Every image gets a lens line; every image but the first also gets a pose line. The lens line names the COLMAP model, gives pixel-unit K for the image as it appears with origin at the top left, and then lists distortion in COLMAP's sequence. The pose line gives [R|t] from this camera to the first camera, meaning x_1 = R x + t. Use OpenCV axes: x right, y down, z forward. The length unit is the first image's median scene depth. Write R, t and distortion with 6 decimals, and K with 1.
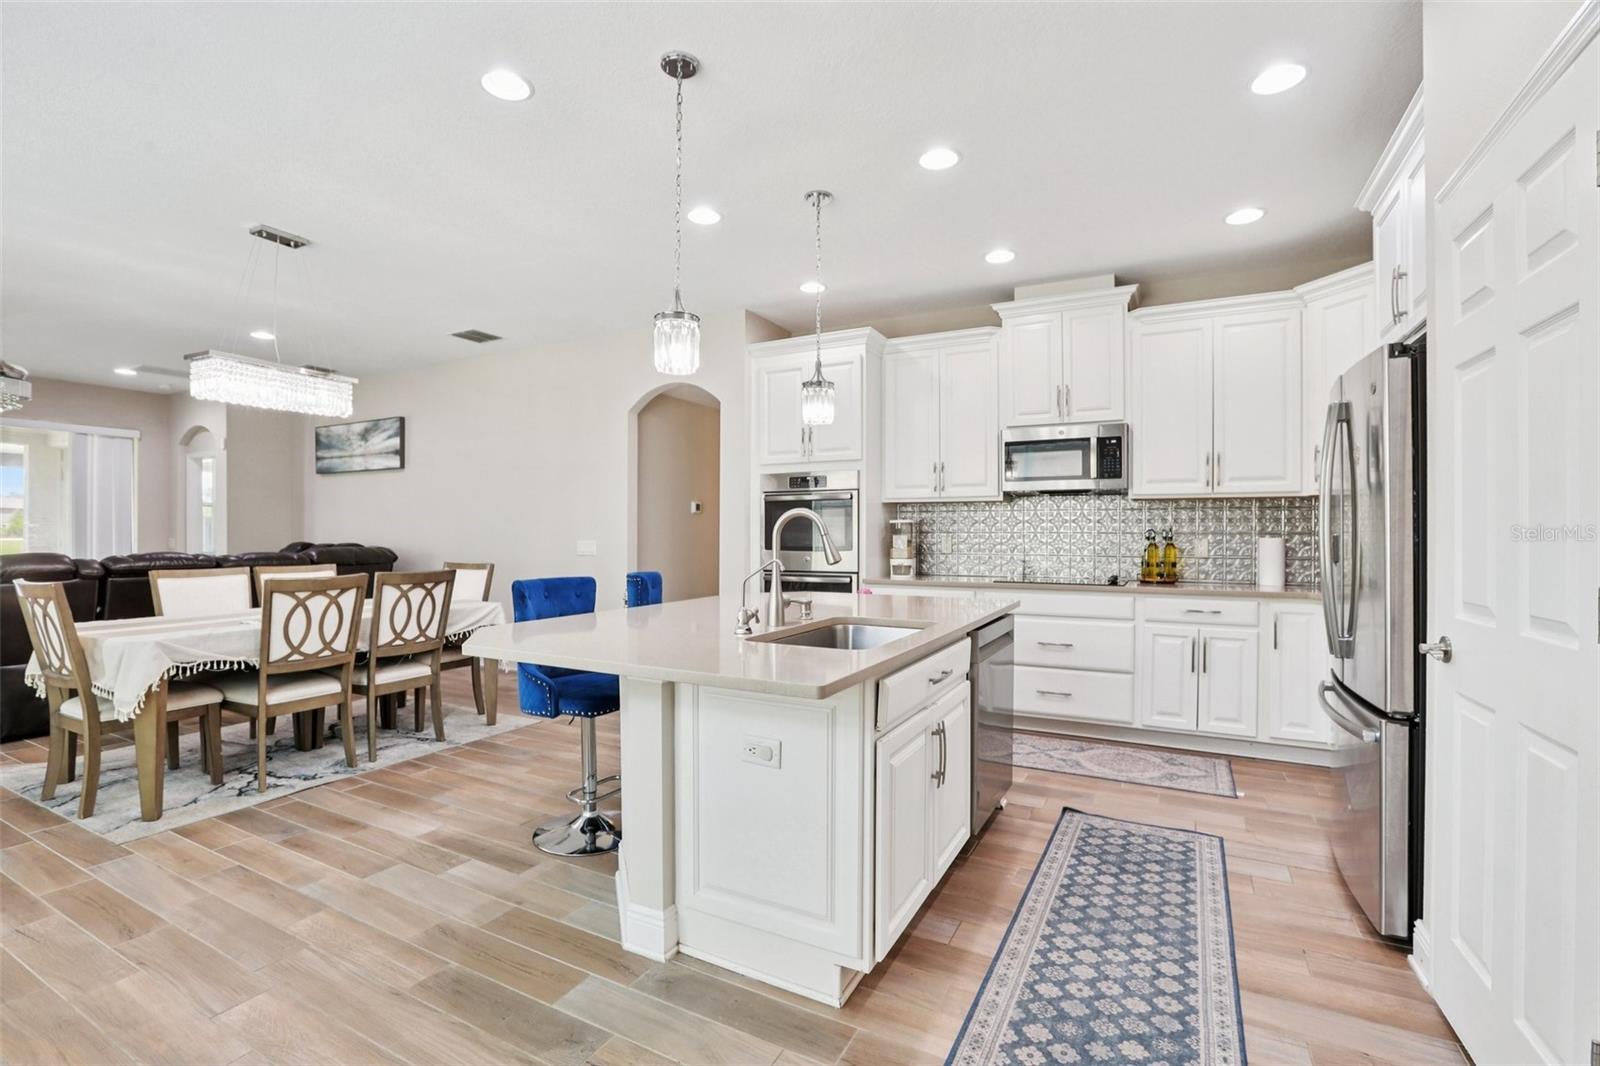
lens RADIAL K [[725.2, 0, 801.3], [0, 725.2, 533.3], [0, 0, 1]] dist [-0.050687, 0.014775]
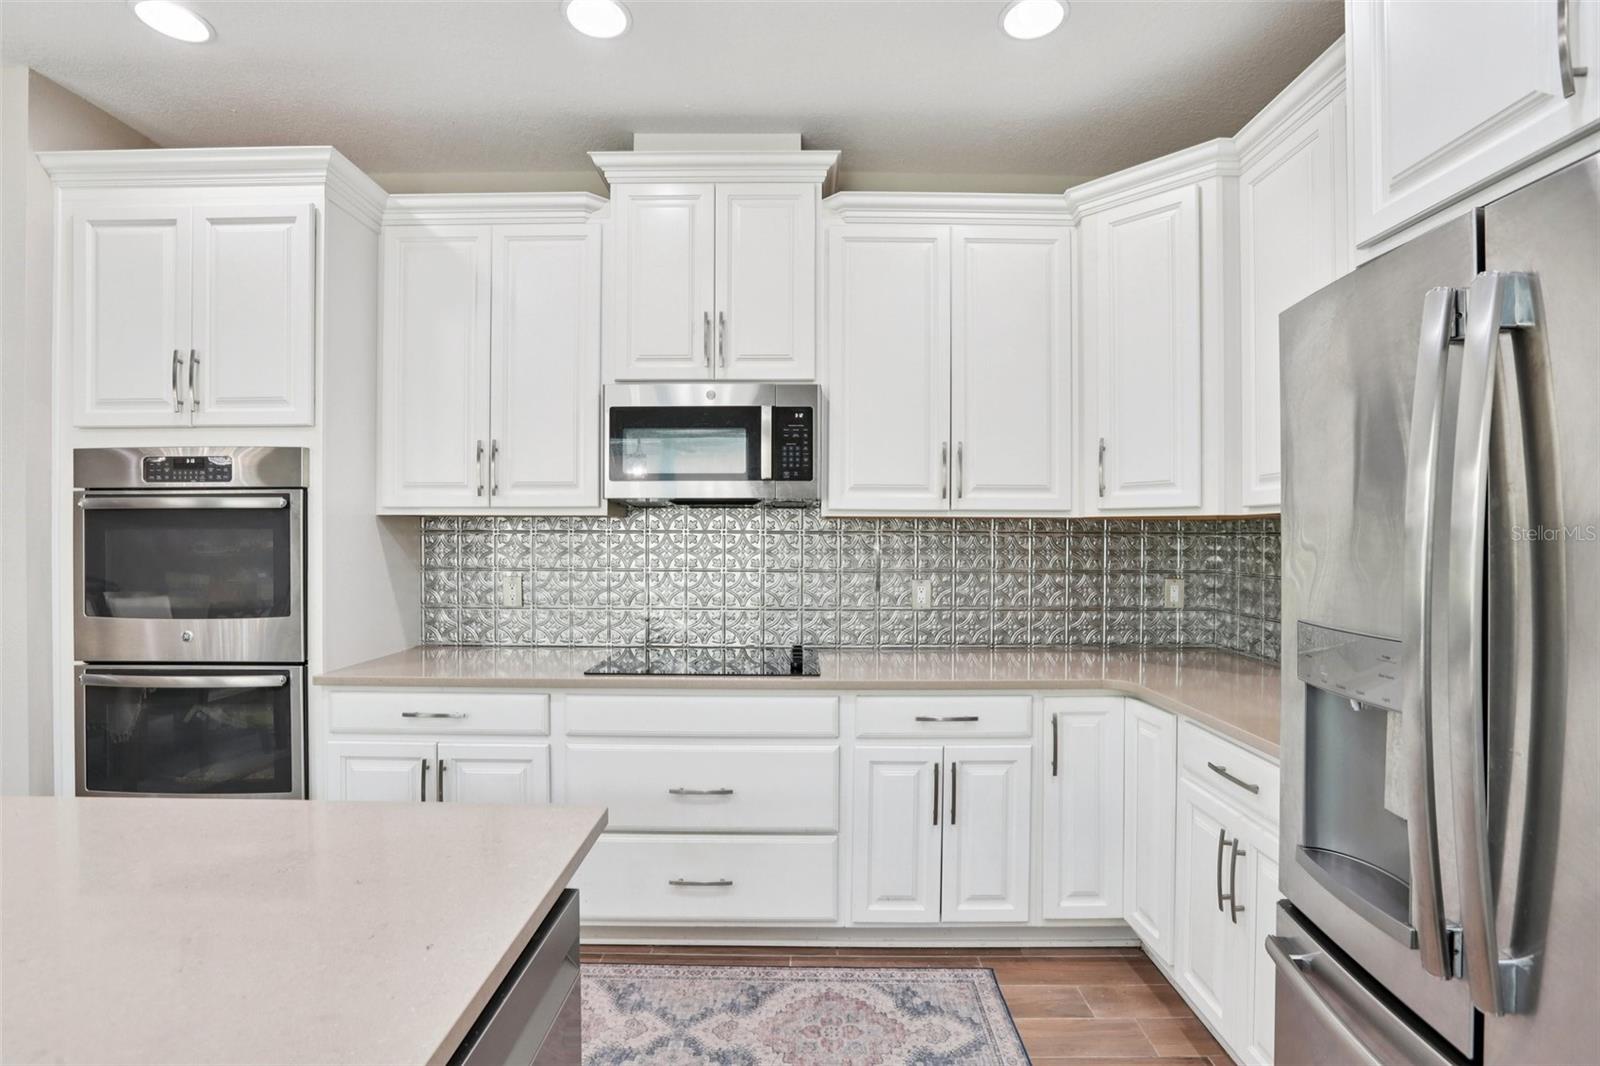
lens RADIAL K [[725.2, 0, 809.3], [0, 725.2, 538.0], [0, 0, 1]] dist [-0.050687, 0.014775]
pose [[0.882660, -0.001357, 0.470011, 0.164896], [0.000065, 0.999996, 0.002764, -0.031403], [-0.470013, -0.002409, 0.882656, 0.469576]]
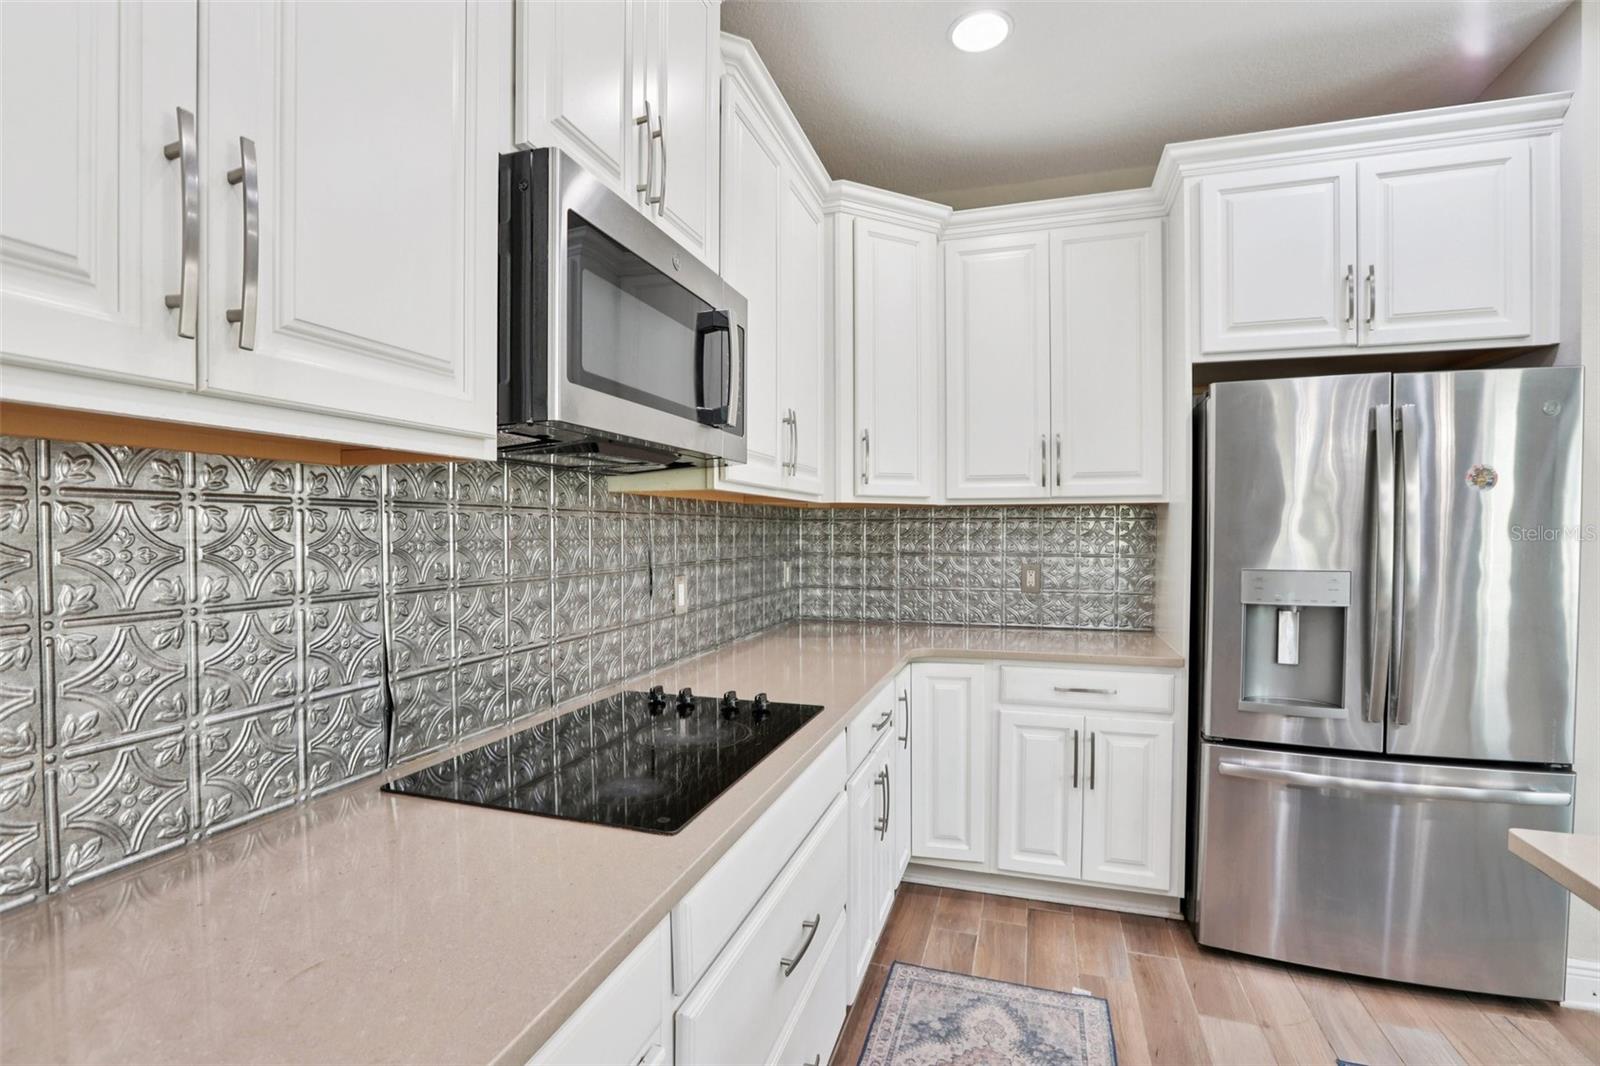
lens RADIAL K [[725.2, 0, 794.4], [0, 725.2, 543.3], [0, 0, 1]] dist [-0.050687, 0.014775]
pose [[-0.167020, -0.019971, 0.985751, 0.046640], [0.002637, 0.999782, 0.020702, -0.025433], [-0.985950, 0.006057, -0.166931, 0.996384]]
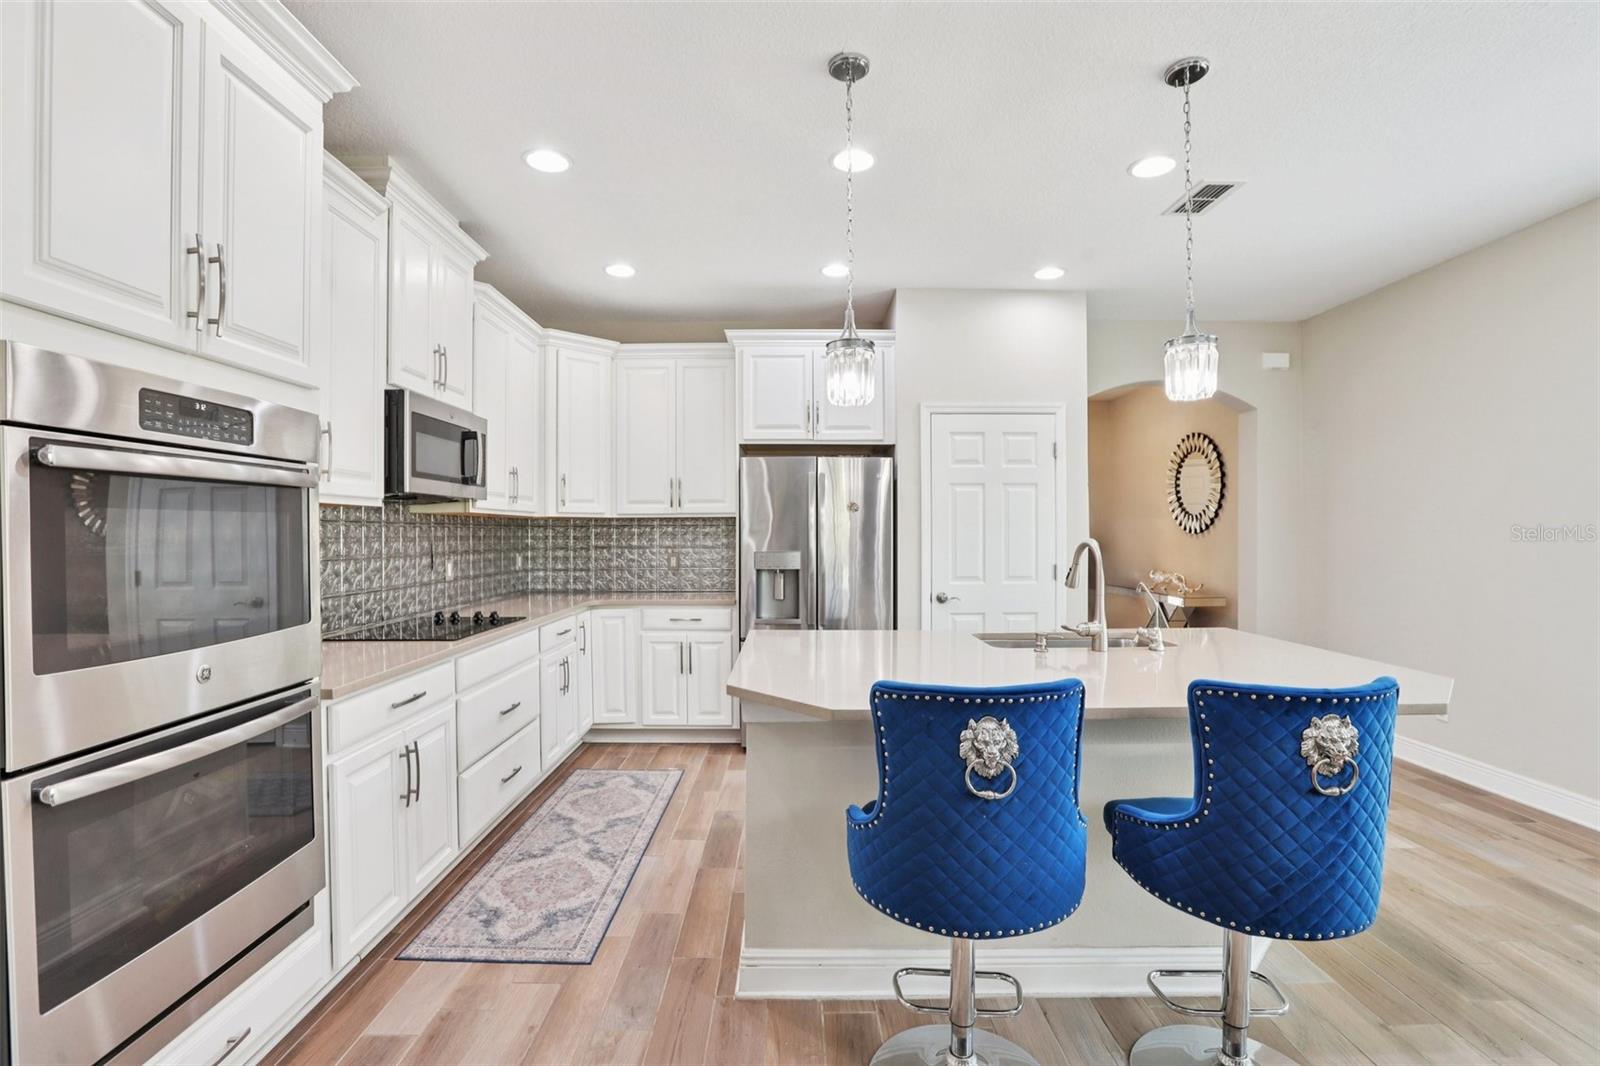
lens RADIAL K [[725.2, 0, 792.0], [0, 725.2, 535.9], [0, 0, 1]] dist [-0.050687, 0.014775]
pose [[-0.467218, -0.004827, 0.884129, -0.408846], [0.003778, 0.999965, 0.007456, -0.025889], [-0.884134, 0.006824, -0.467183, 1.028288]]
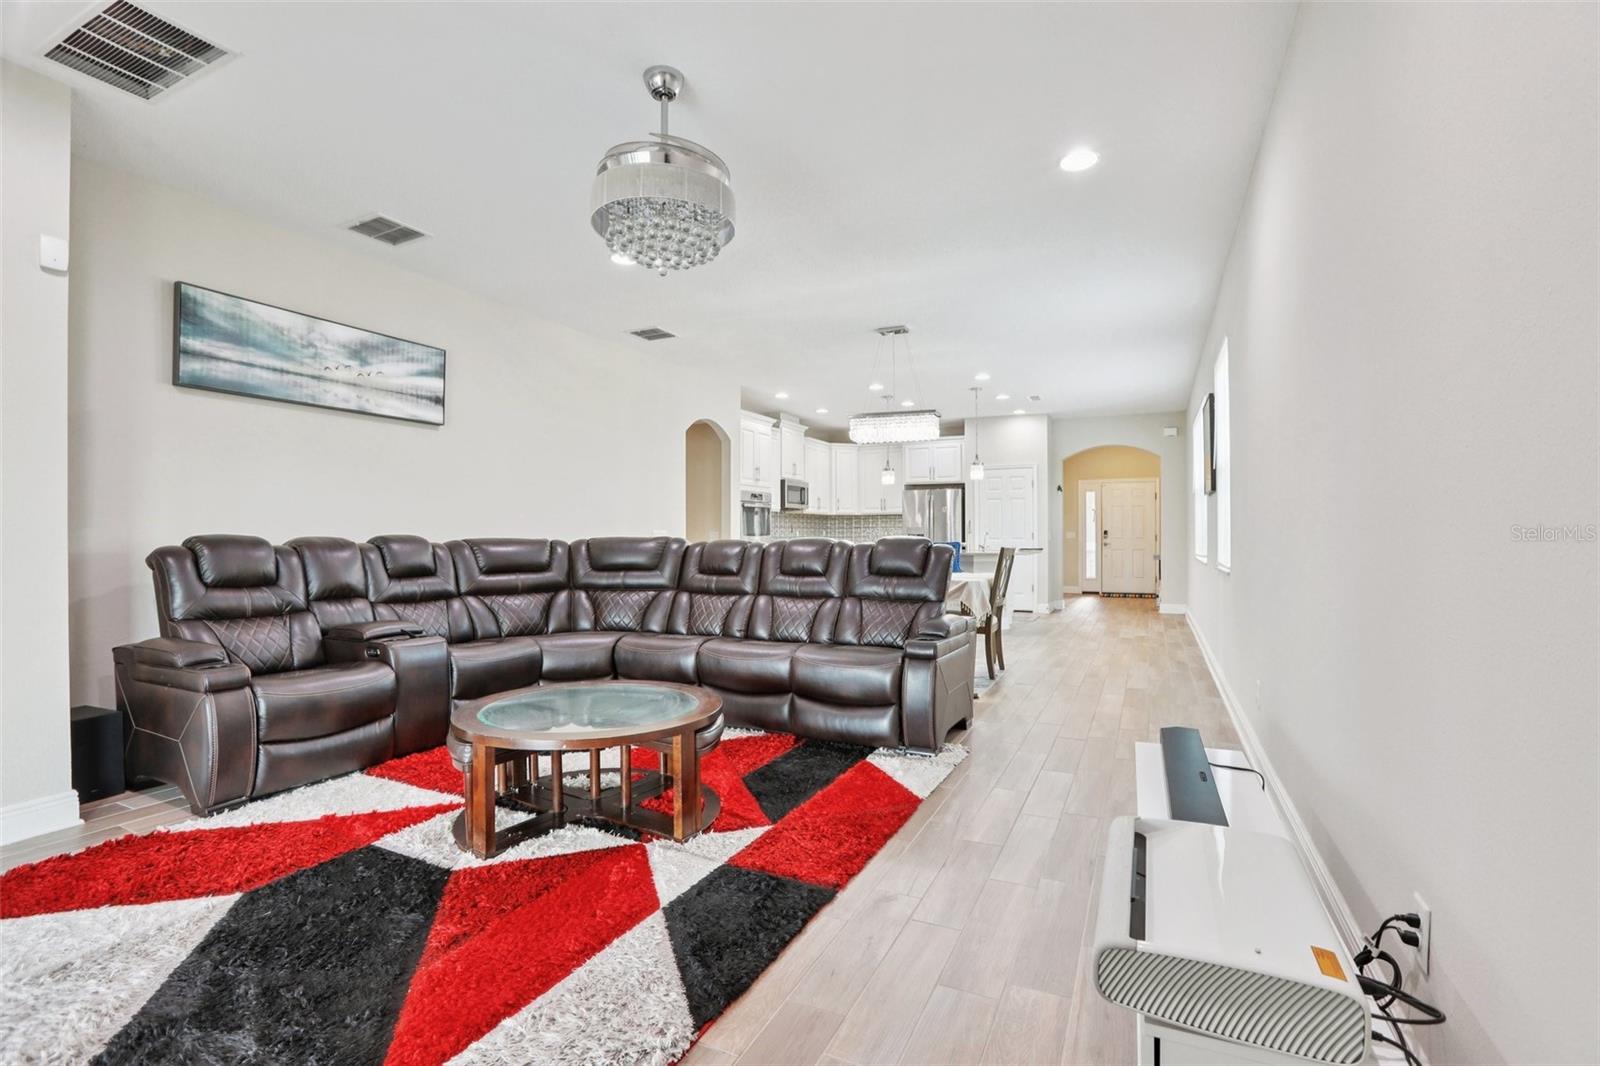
lens RADIAL K [[725.2, 0, 800.5], [0, 725.2, 538.3], [0, 0, 1]] dist [-0.050687, 0.014775]
pose [[-0.034607, -0.004976, 0.999389, -1.967276], [0.005656, 0.999971, 0.005175, 0.024393], [-0.999385, 0.005832, -0.034578, 1.067662]]
